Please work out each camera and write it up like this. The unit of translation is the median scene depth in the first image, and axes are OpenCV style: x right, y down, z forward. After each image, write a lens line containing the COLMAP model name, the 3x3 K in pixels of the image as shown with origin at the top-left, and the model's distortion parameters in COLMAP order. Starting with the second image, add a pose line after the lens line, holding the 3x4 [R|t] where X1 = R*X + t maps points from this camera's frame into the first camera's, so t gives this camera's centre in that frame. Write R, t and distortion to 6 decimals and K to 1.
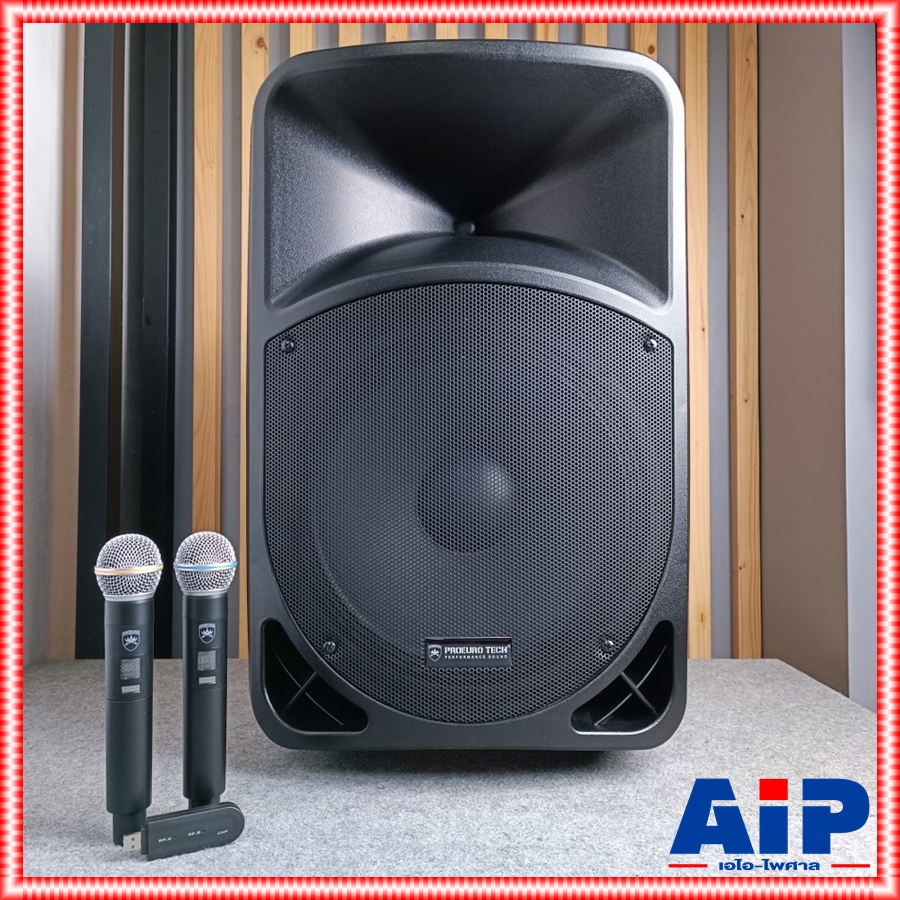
lens RADIAL K [[823.5, 0, 450.0], [0, 823.5, 450.0], [0, 0, 1]] dist [0.030923, -0.029534]
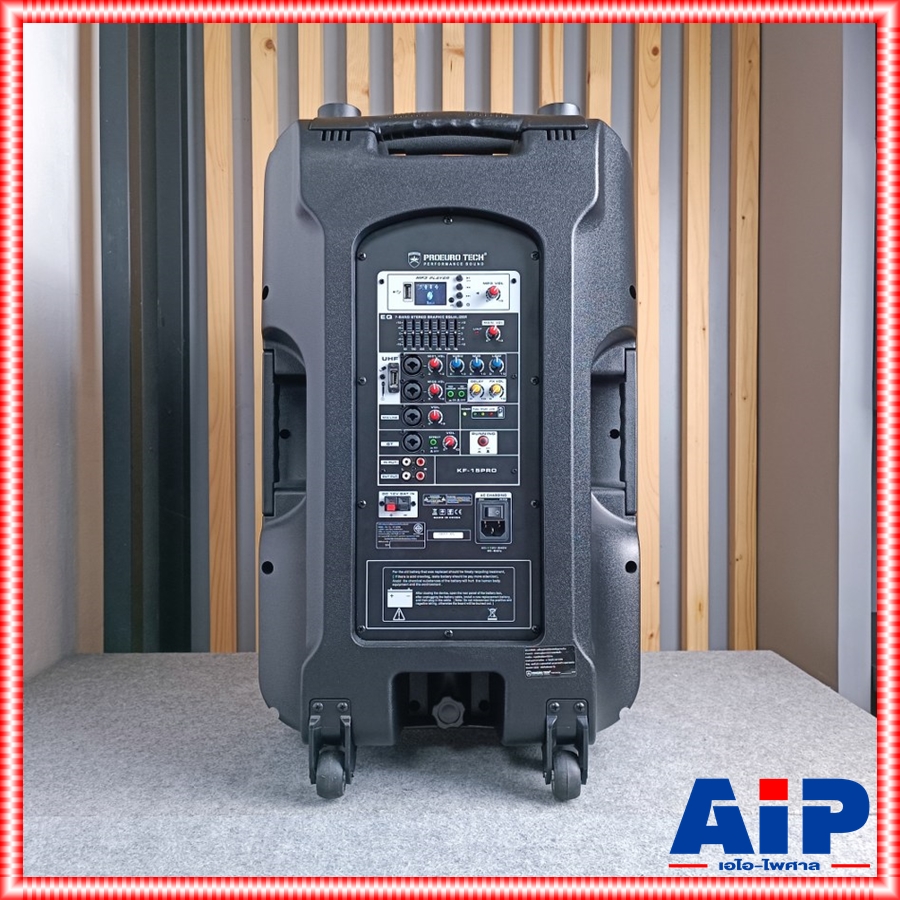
lens RADIAL K [[823.5, 0, 450.0], [0, 823.5, 450.0], [0, 0, 1]] dist [0.030923, -0.029534]
pose [[0.999991, -0.002947, 0.003014, -0.025747], [0.002813, 0.999057, 0.043334, -0.080238], [-0.003139, -0.043325, 0.999056, -0.065577]]
